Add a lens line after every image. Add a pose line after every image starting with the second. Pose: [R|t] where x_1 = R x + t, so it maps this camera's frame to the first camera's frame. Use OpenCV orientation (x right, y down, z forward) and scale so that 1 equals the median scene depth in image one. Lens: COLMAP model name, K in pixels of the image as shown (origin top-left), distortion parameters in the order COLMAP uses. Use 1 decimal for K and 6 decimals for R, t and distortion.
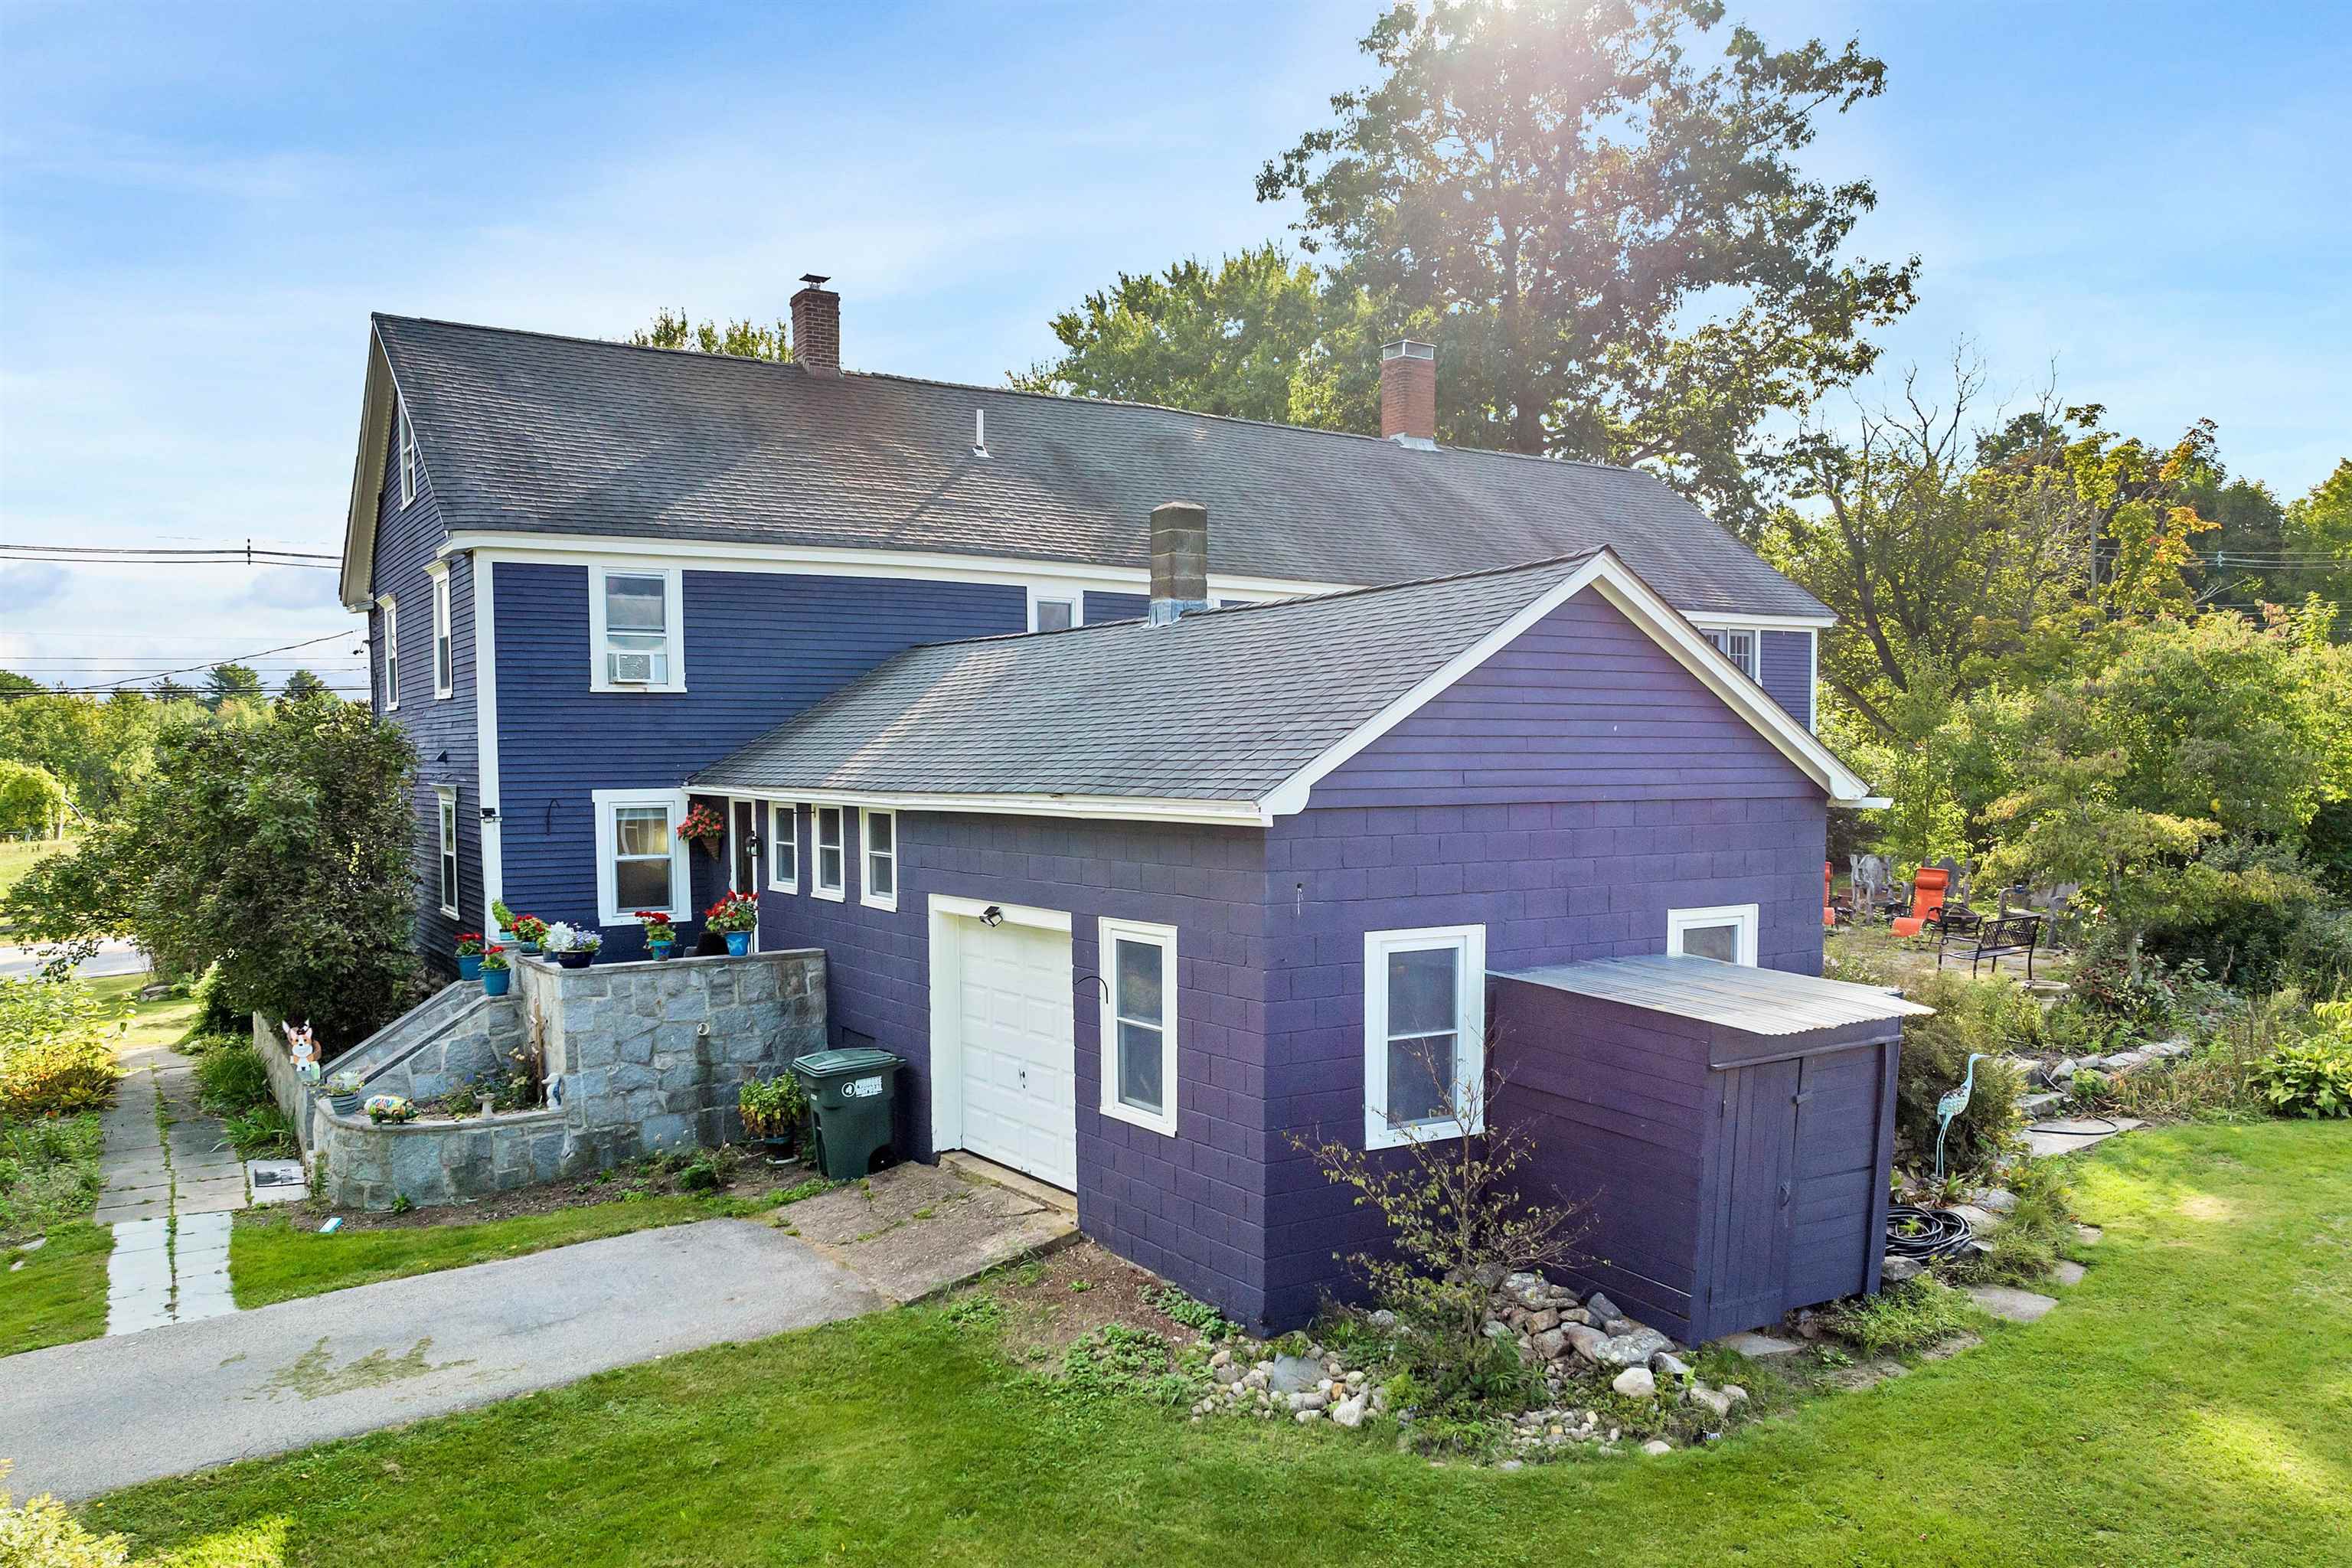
lens RADIAL K [[1724.7, 0, 1192.0], [0, 1724.7, 808.1], [0, 0, 1]] dist [-0.037622, 0.003451]
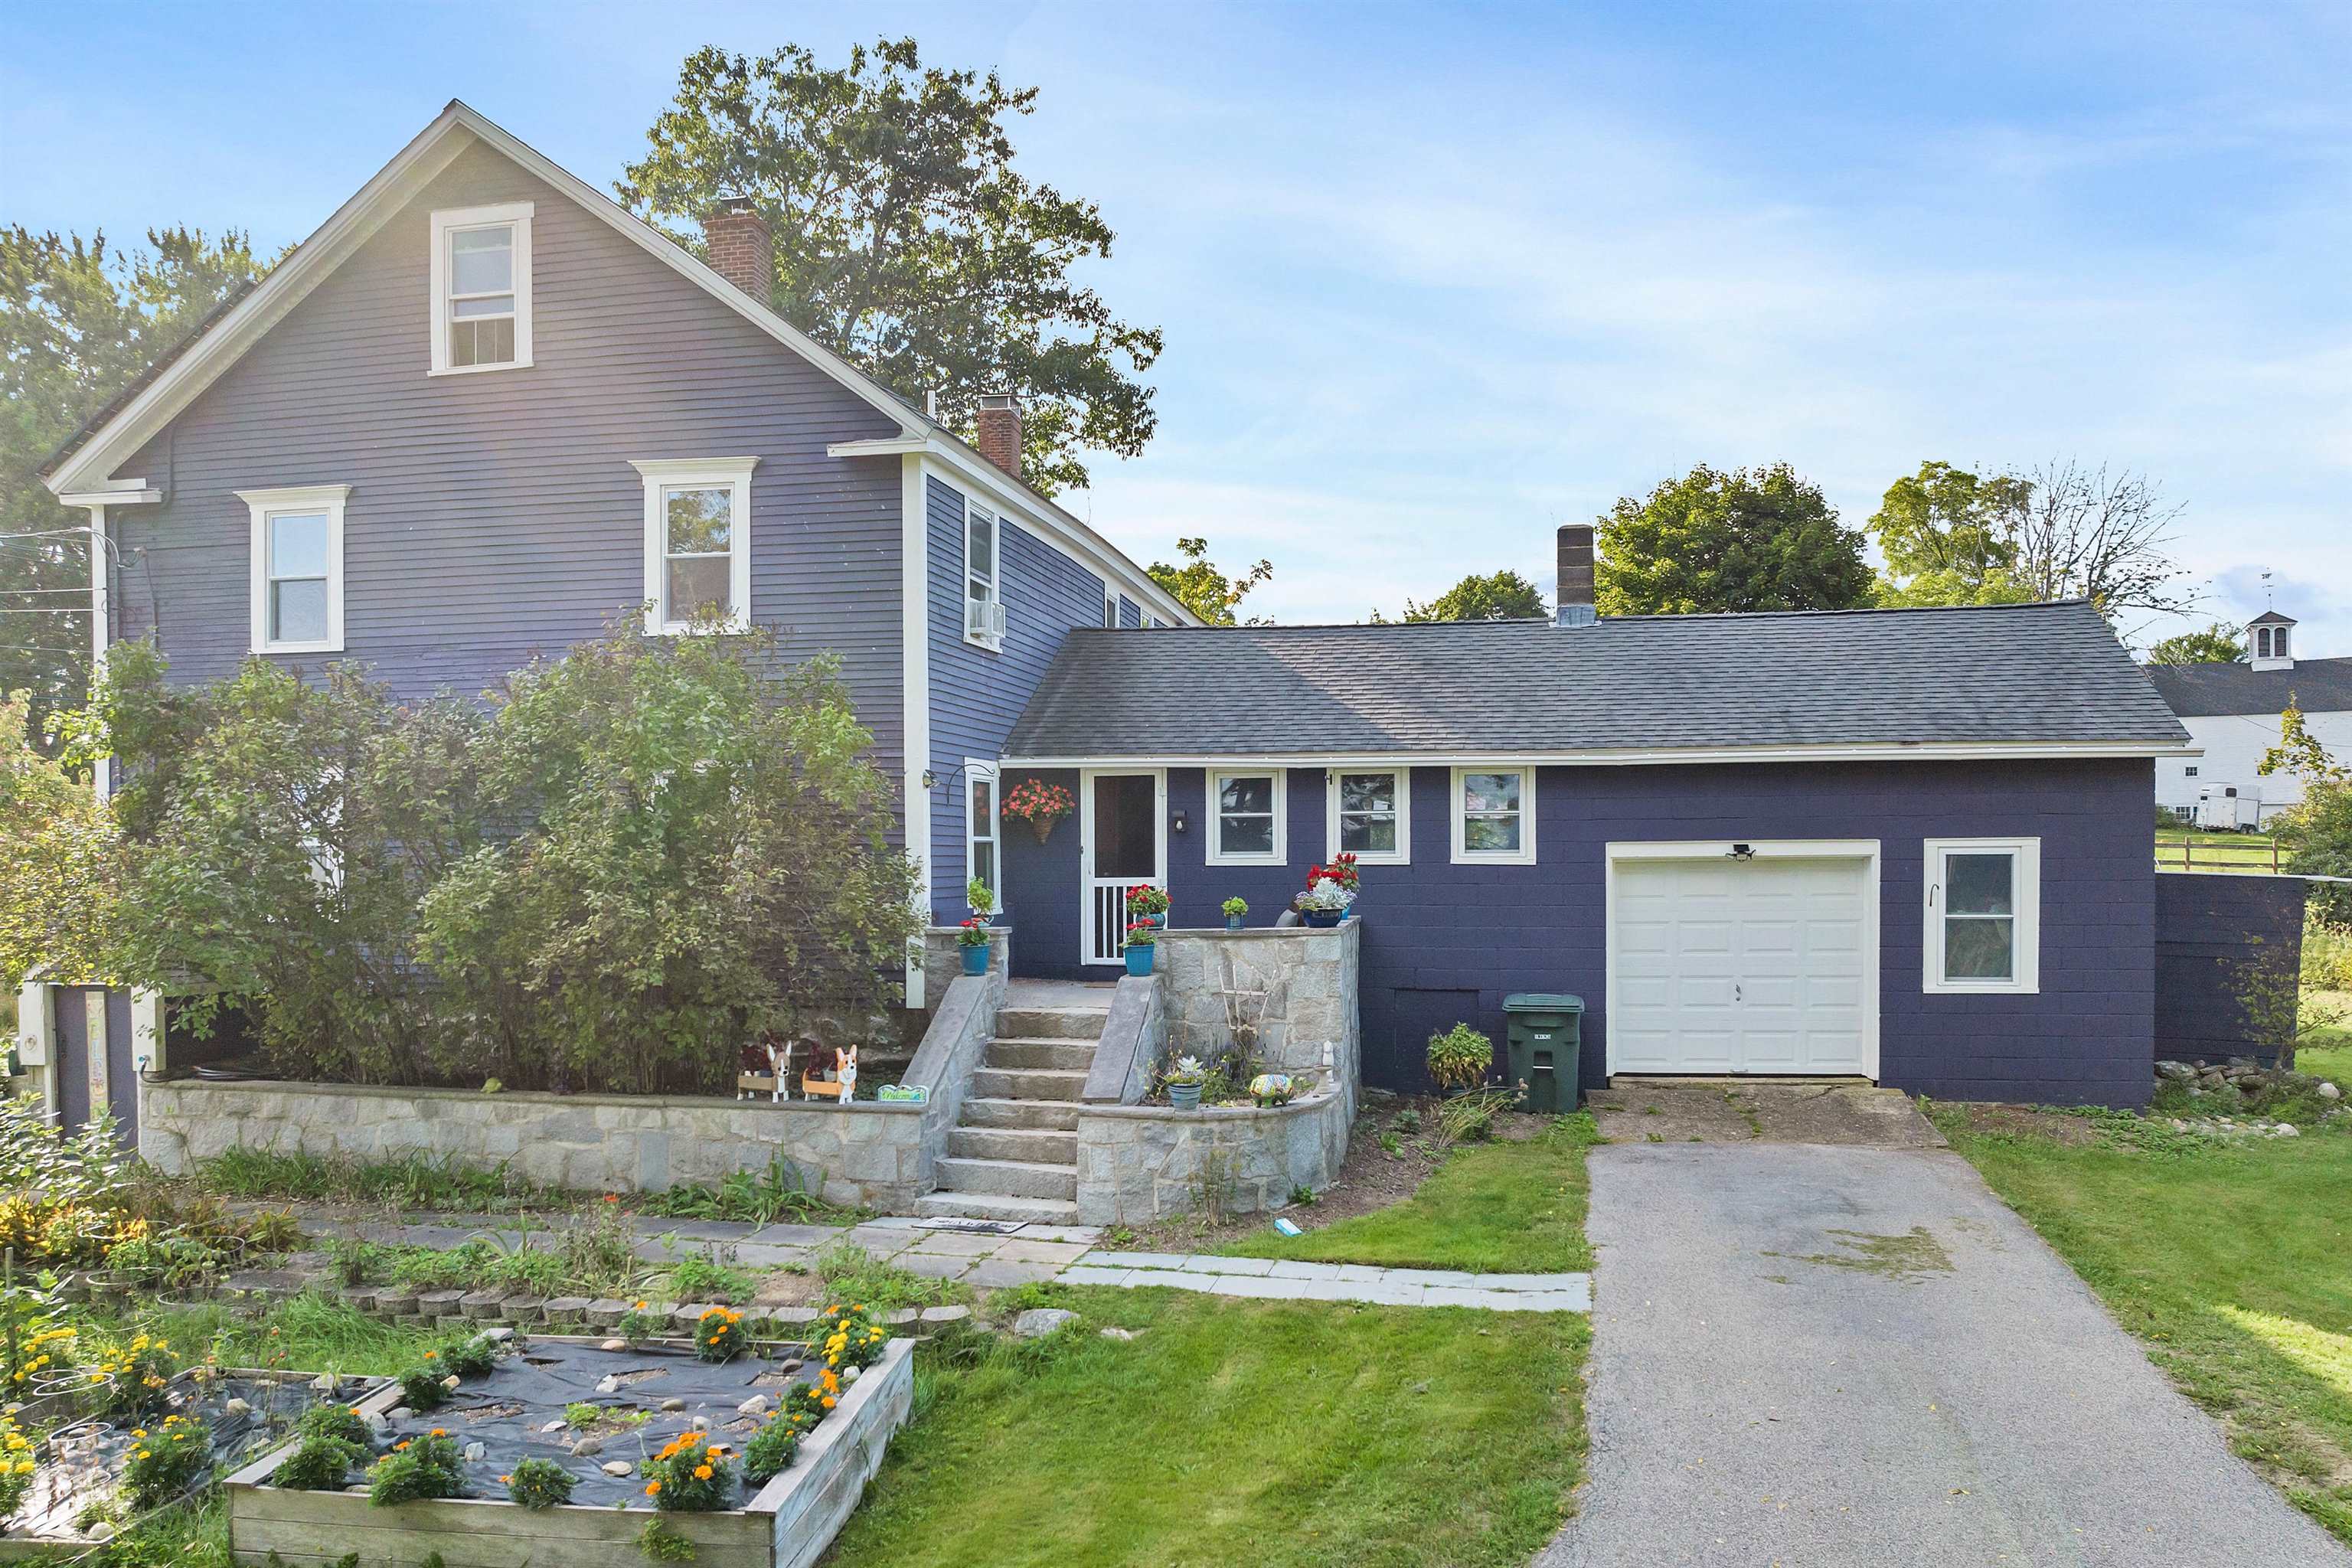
lens RADIAL K [[1724.7, 0, 1172.4], [0, 1724.7, 788.9], [0, 0, 1]] dist [-0.037622, 0.003451]
pose [[0.691412, 0.032204, 0.721743, -1.302713], [0.020066, 0.997765, -0.063743, 0.090813], [-0.722182, 0.058555, 0.689220, 0.492258]]
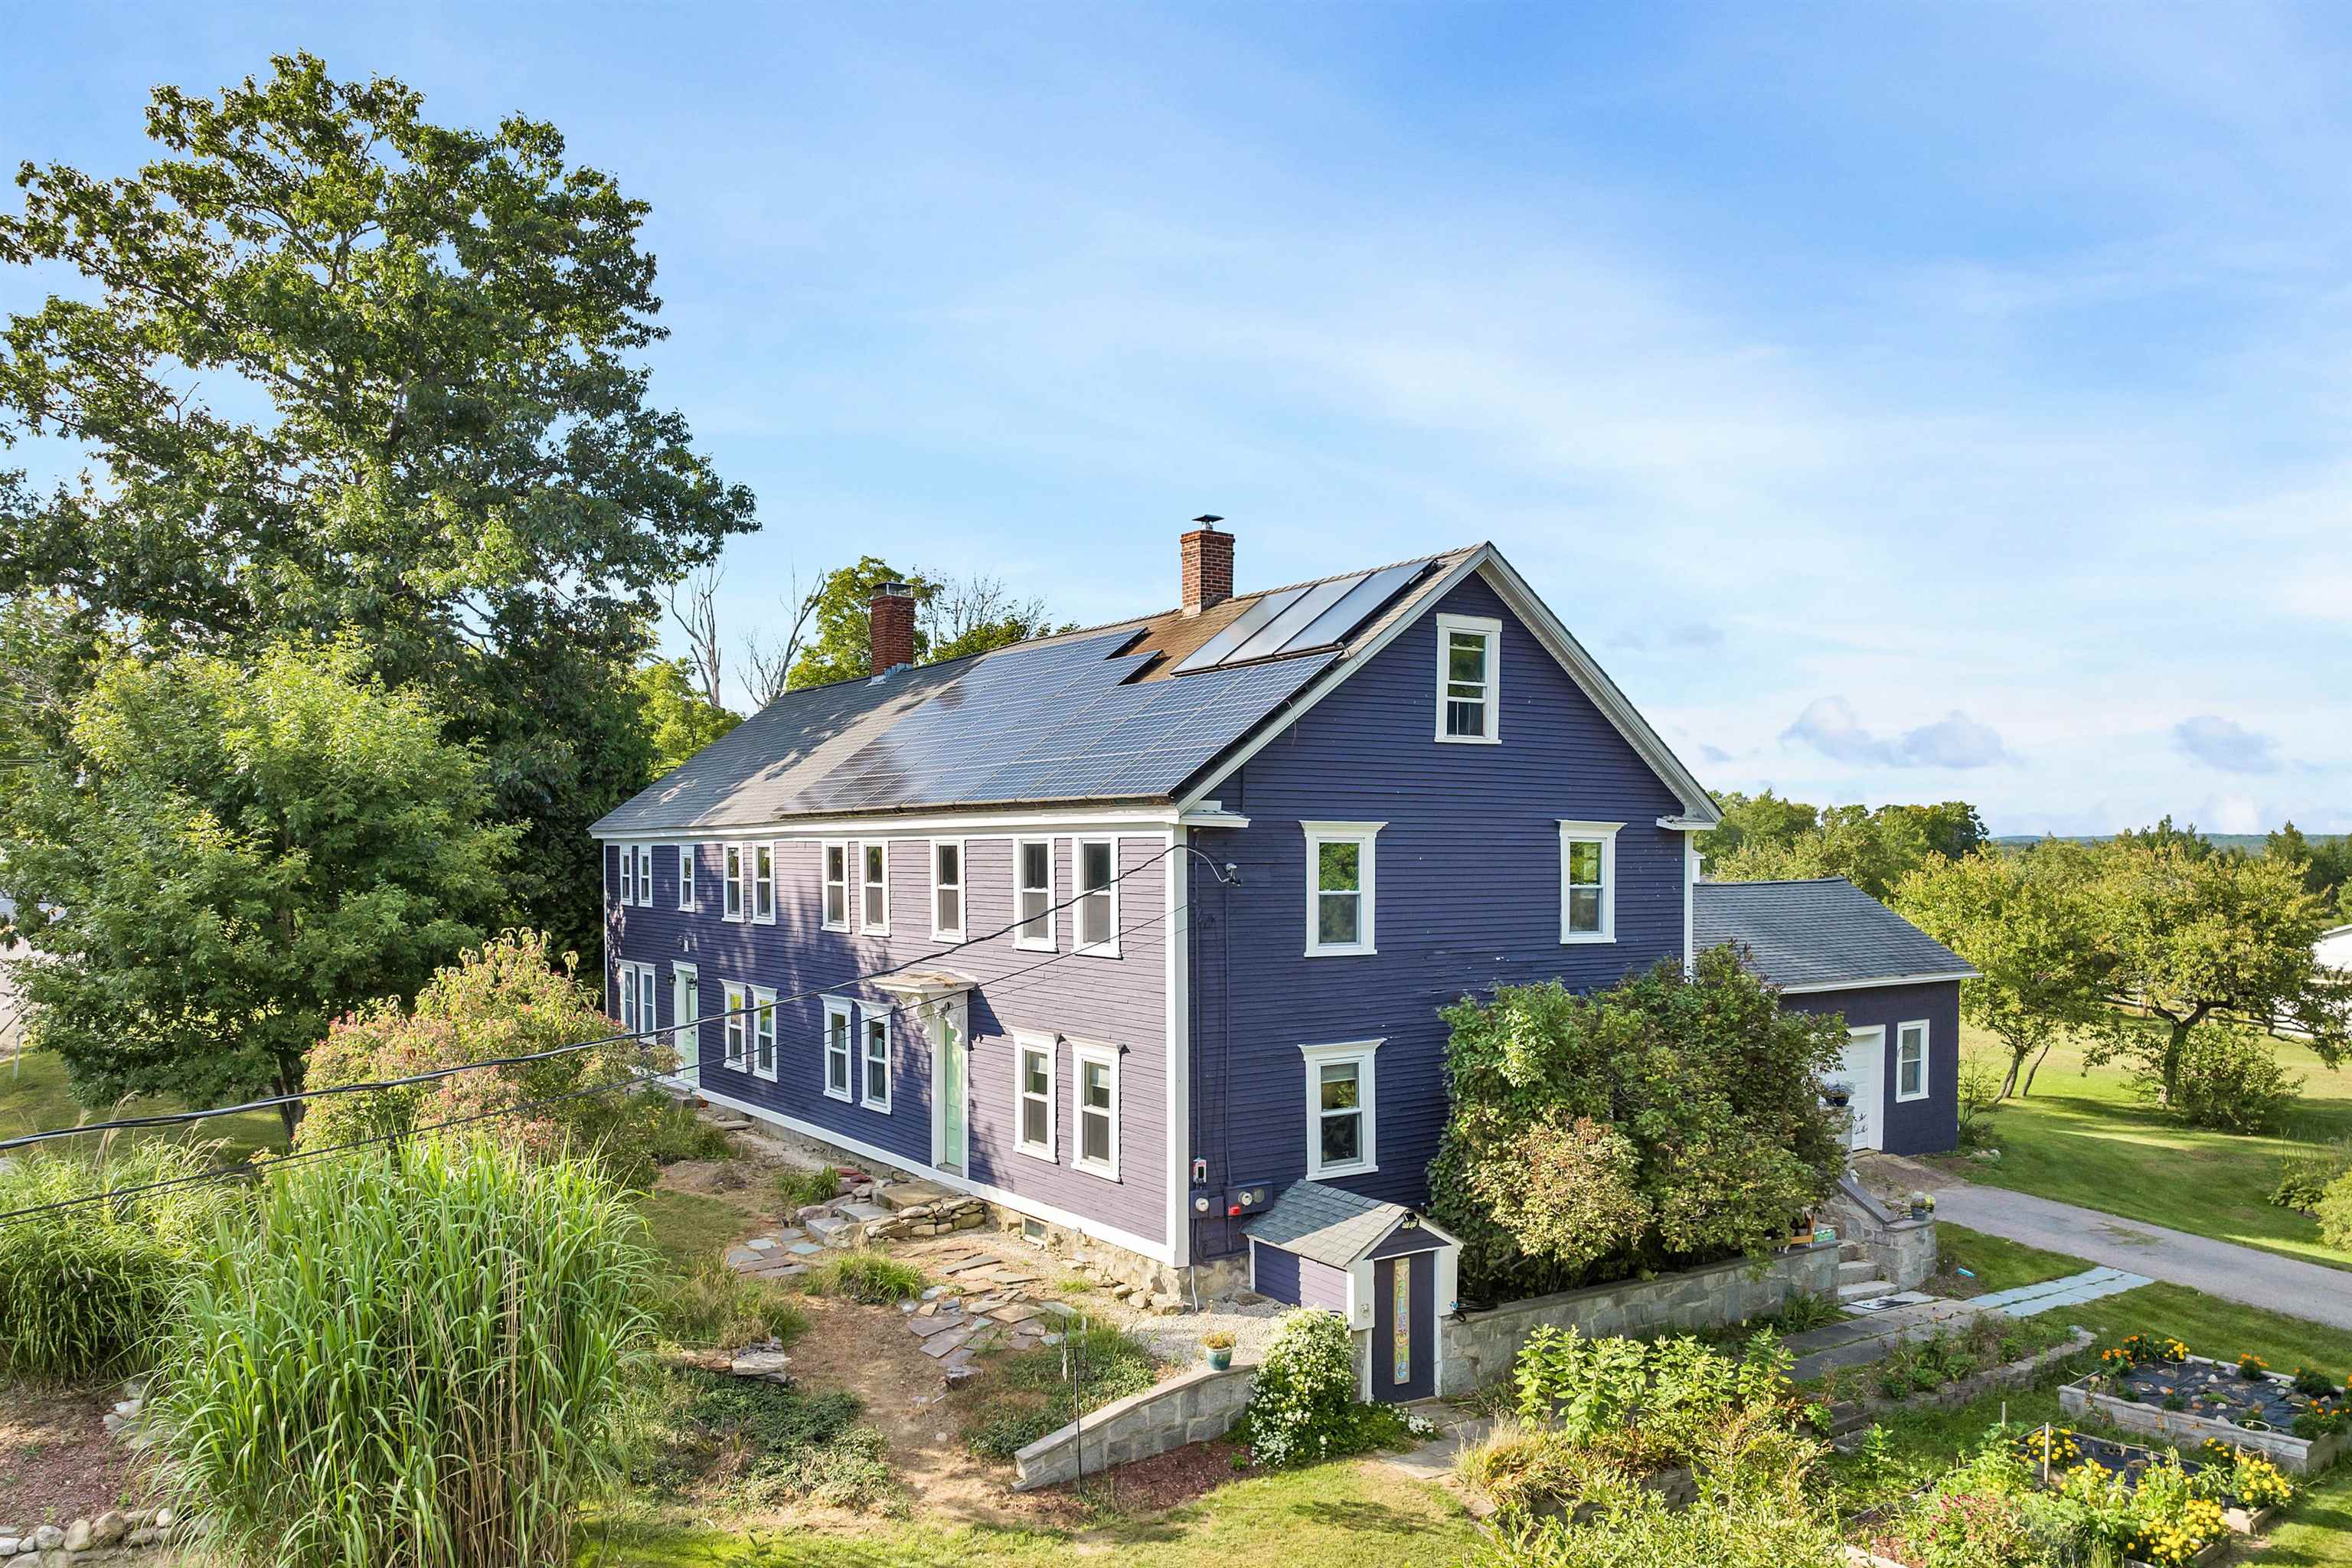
lens RADIAL K [[1724.7, 0, 1167.0], [0, 1724.7, 792.7], [0, 0, 1]] dist [-0.037622, 0.003451]
pose [[-0.021829, 0.040559, 0.998939, -2.390637], [0.027728, 0.998817, -0.039949, -0.190107], [-0.999377, 0.026826, -0.022928, 1.996899]]
